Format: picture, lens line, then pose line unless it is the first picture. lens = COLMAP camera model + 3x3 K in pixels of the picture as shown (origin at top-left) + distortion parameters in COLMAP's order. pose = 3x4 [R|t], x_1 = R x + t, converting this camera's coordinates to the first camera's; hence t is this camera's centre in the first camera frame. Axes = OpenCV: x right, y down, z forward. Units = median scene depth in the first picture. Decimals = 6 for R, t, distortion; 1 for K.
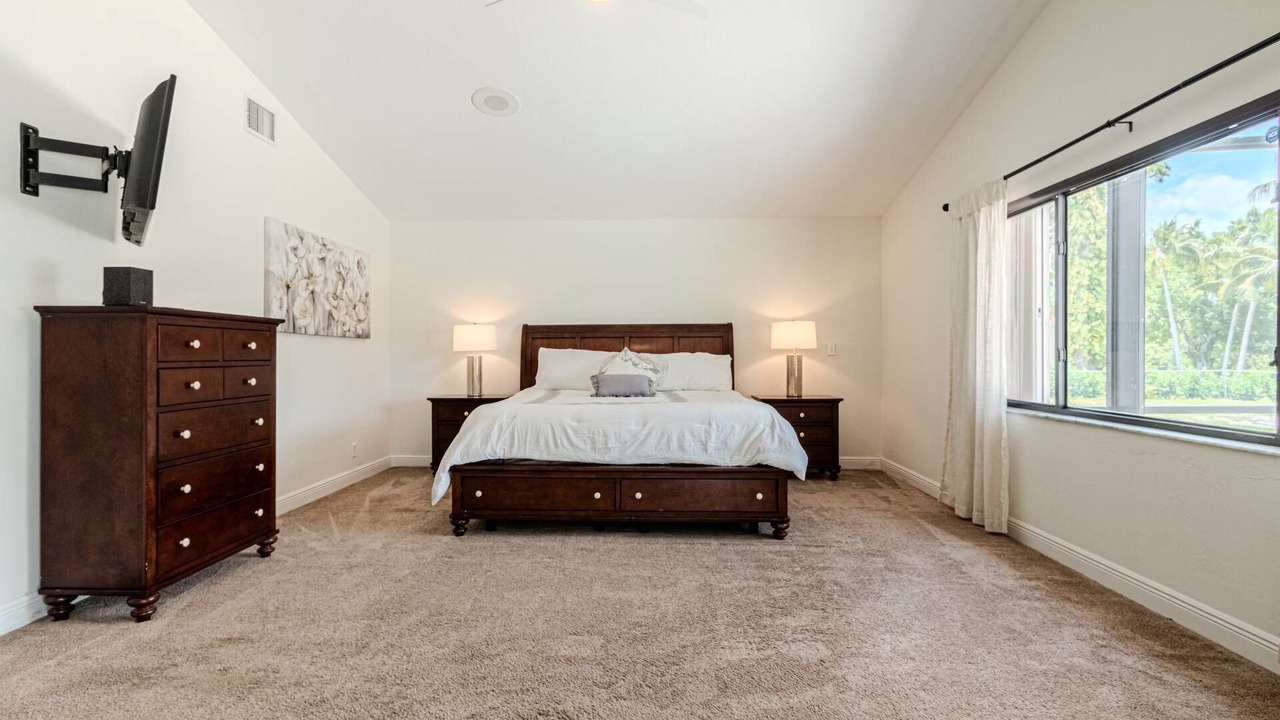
lens RADIAL K [[636.3, 0, 640.0], [0, 636.3, 360.0], [0, 0, 1]] dist [0.000489, -0.000180]
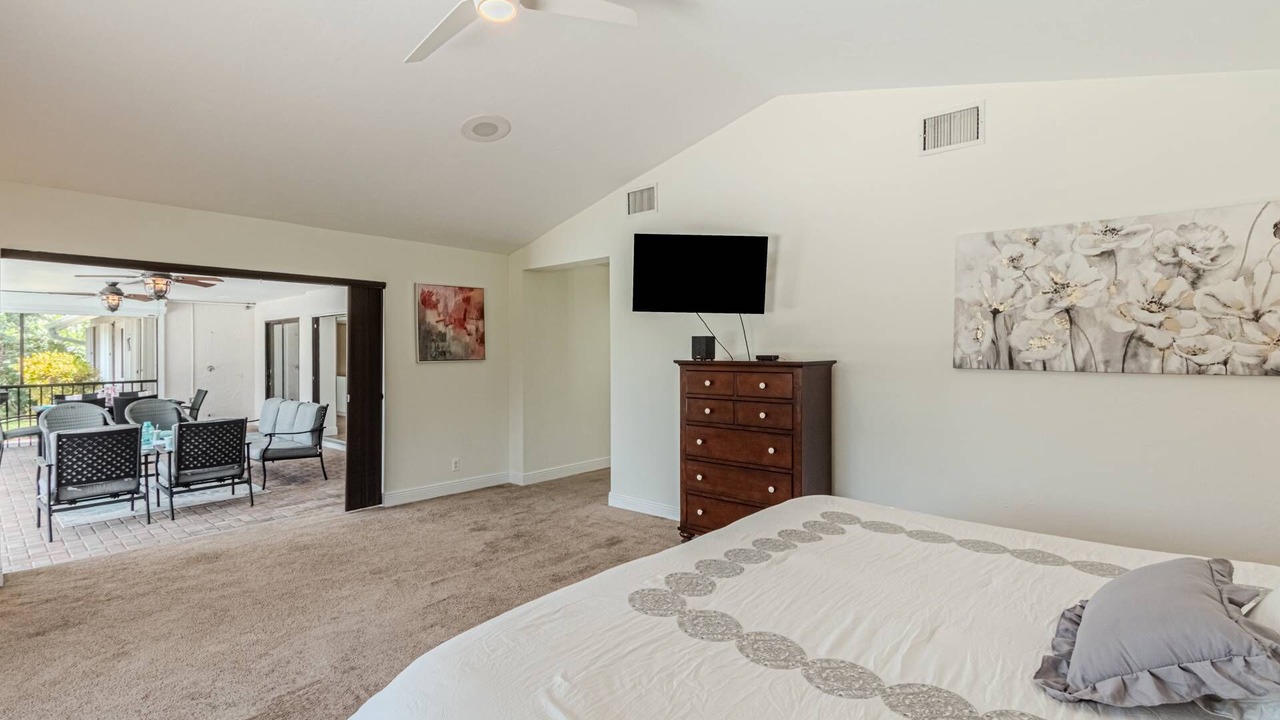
lens RADIAL K [[587.8, 0, 630.1], [0, 587.8, 357.1], [0, 0, 1]] dist [0.001845, -0.000154]
pose [[-0.649684, 0.014823, -0.760060, 0.297779], [0.000378, 0.999816, 0.019176, -0.072649], [0.760204, 0.012171, -0.649570, 1.130621]]
